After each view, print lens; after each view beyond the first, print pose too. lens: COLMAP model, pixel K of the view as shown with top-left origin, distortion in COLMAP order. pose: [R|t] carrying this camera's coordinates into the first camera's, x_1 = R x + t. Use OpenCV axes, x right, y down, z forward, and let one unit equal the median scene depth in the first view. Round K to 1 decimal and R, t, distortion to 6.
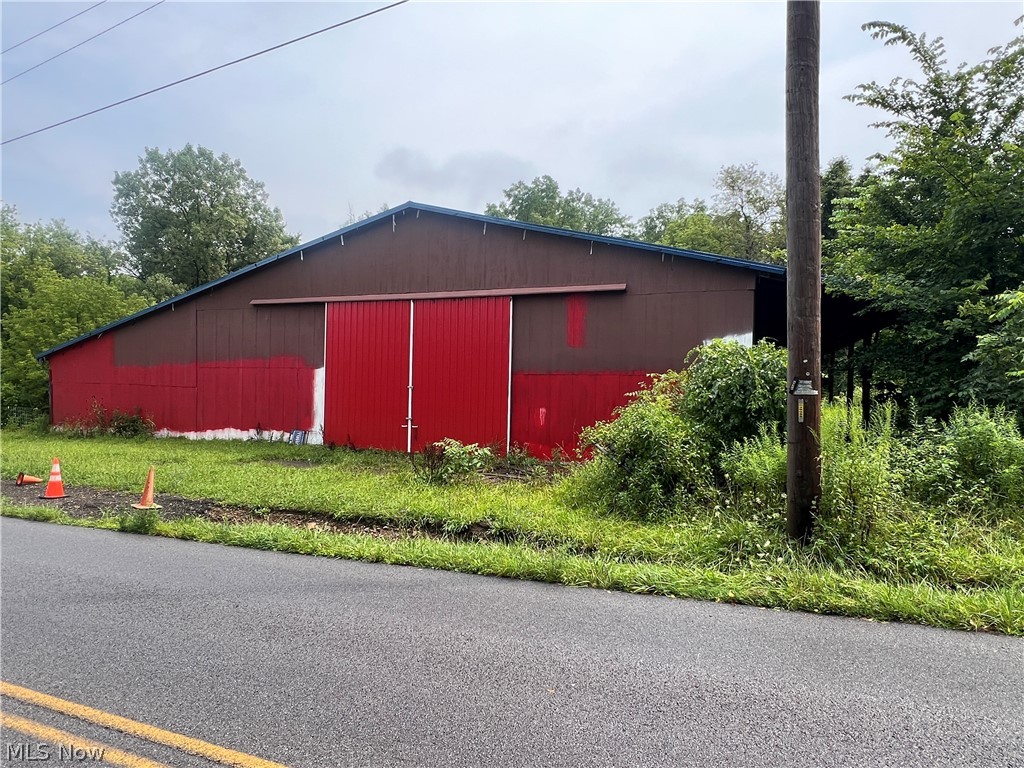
lens RADIAL K [[608.6, 0, 507.9], [0, 608.6, 382.7], [0, 0, 1]] dist [-0.003443, 0.001906]
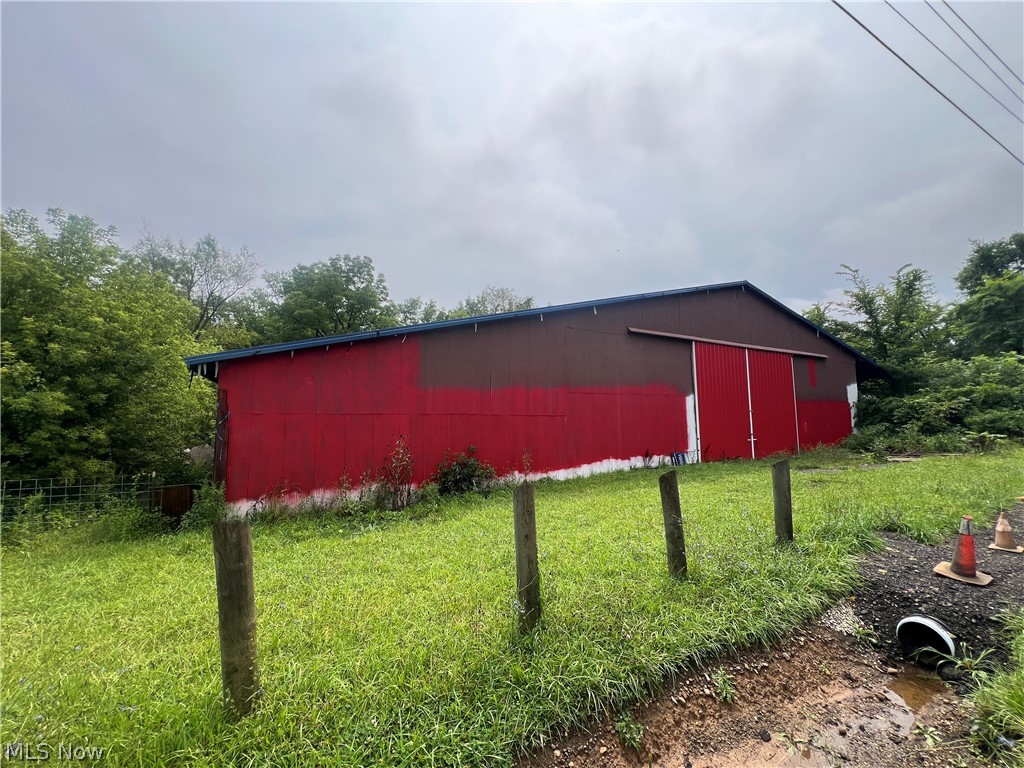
lens RADIAL K [[409.2, 0, 510.0], [0, 409.2, 381.9], [0, 0, 1]] dist [-0.004274, 0.001251]
pose [[0.612795, 0.060808, 0.787899, -1.348533], [0.028616, 0.994674, -0.099022, 0.020052], [-0.789724, 0.083227, 0.607791, 0.948708]]
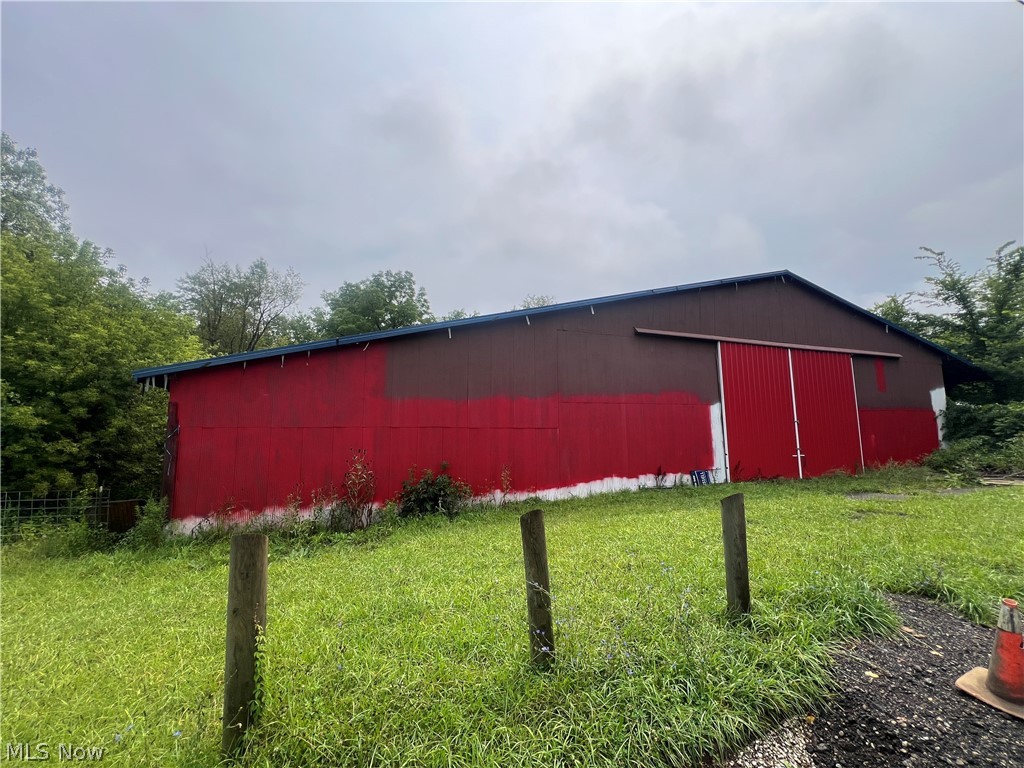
lens RADIAL K [[409.2, 0, 510.4], [0, 409.2, 376.6], [0, 0, 1]] dist [-0.004274, 0.001251]
pose [[0.719347, 0.077379, 0.690328, -1.215533], [0.027744, 0.989783, -0.139856, 0.018483], [-0.694097, 0.119757, 0.709850, 0.895049]]
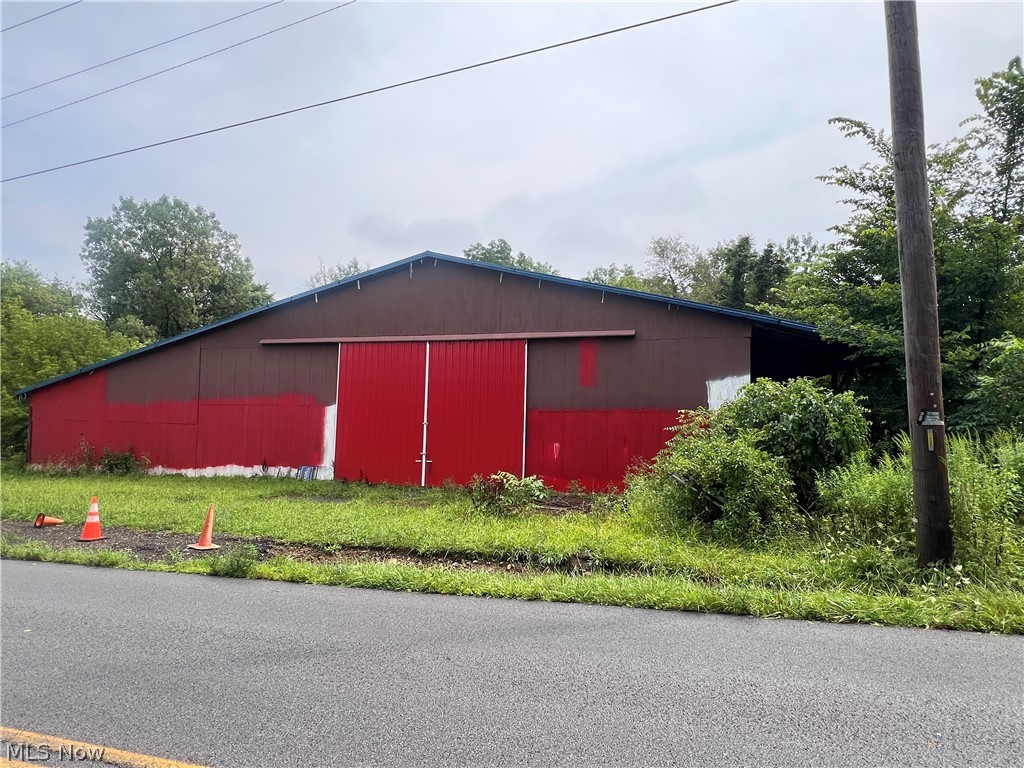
lens RADIAL K [[541.4, 0, 511.7], [0, 541.4, 383.2], [0, 0, 1]] dist [0.001361, -0.002919]
pose [[0.991996, 0.009519, 0.125906, -0.143366], [-0.000365, 0.997366, -0.072535, 0.005988], [-0.126265, 0.071909, 0.989387, 0.052173]]
